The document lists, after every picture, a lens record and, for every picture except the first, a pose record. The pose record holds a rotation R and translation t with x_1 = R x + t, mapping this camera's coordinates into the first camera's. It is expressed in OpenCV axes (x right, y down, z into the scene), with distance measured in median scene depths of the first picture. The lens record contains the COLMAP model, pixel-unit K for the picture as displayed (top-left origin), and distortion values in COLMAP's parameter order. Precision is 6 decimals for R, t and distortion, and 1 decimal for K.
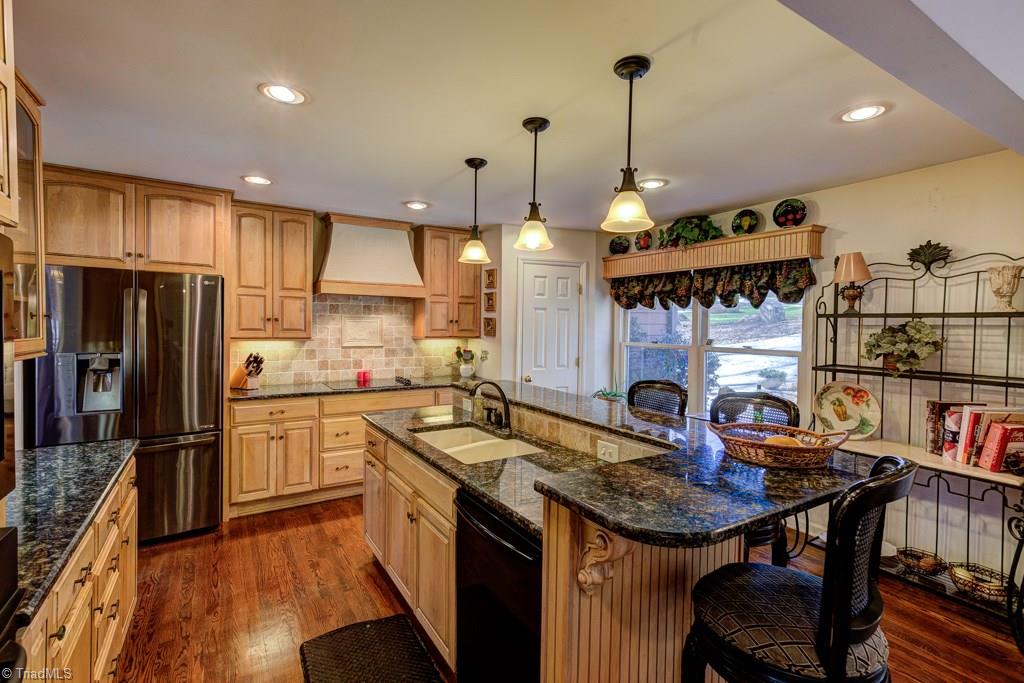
lens RADIAL K [[474.5, 0, 514.5], [0, 474.5, 332.0], [0, 0, 1]] dist [0.013736, 0.000054]
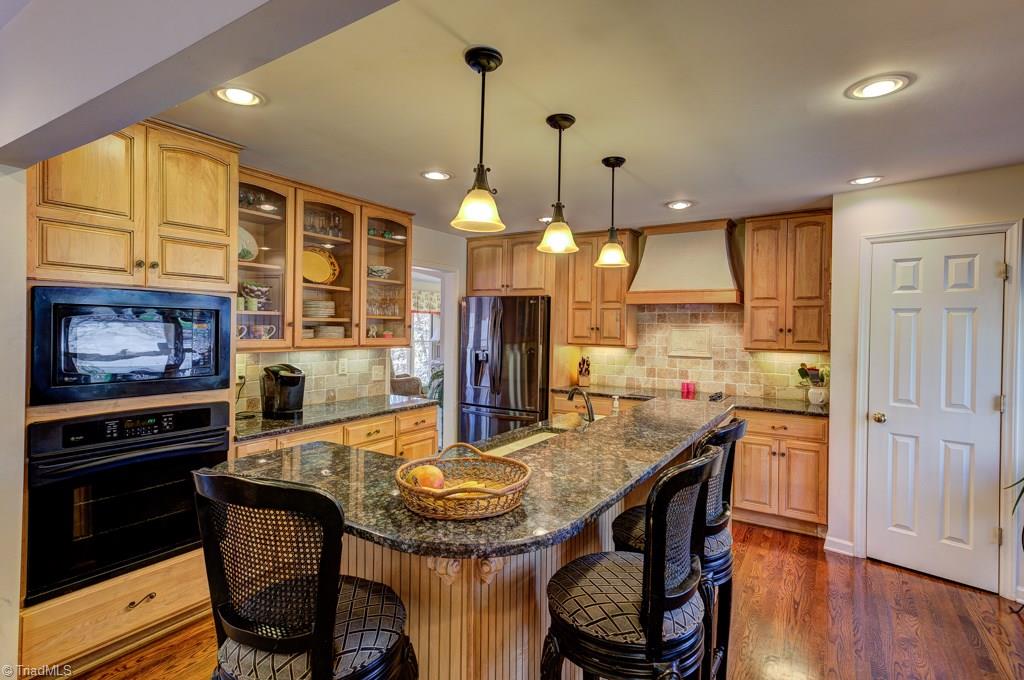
lens RADIAL K [[500.1, 0, 511.2], [0, 500.1, 336.5], [0, 0, 1]] dist [-0.002161, 0.000563]
pose [[0.431692, 0.009604, -0.901970, 0.460116], [-0.022039, 0.999757, 0.000097, -0.002465], [0.901752, 0.019837, 0.431799, 0.251574]]
